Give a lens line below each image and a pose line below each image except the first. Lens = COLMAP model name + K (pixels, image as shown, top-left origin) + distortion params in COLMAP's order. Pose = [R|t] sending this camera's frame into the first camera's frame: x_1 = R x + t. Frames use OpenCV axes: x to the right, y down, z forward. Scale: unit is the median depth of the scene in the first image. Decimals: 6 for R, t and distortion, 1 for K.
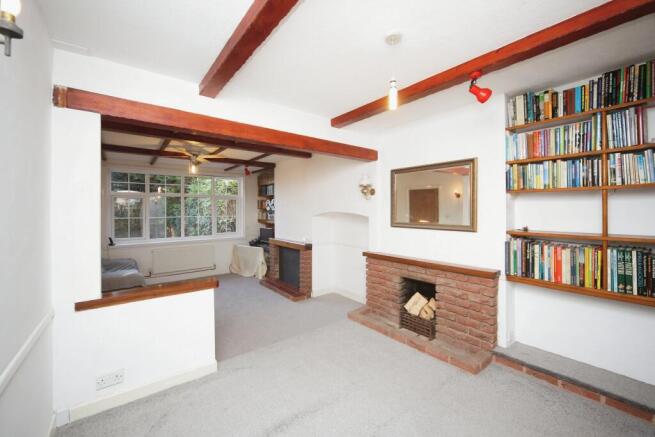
lens RADIAL K [[271.5, 0, 329.0], [0, 271.5, 205.7], [0, 0, 1]] dist [-0.001166, -0.000082]
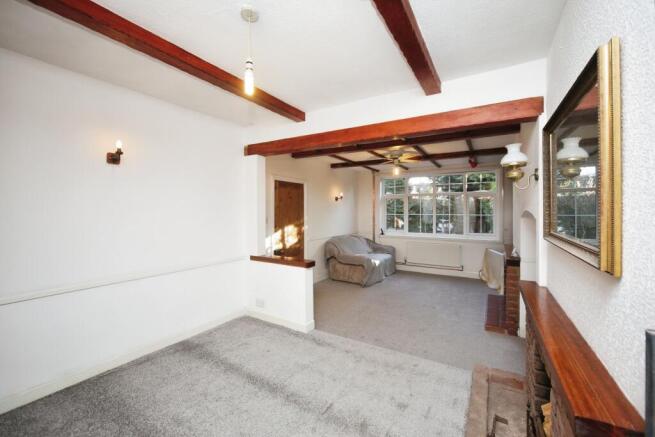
lens RADIAL K [[271.5, 0, 329.0], [0, 271.5, 205.7], [0, 0, 1]] dist [-0.001166, -0.000082]
pose [[0.344388, -0.009385, -0.938781, 0.450610], [0.014758, 0.999881, -0.004582, 0.008127], [0.938712, -0.012277, 0.344485, 0.359080]]
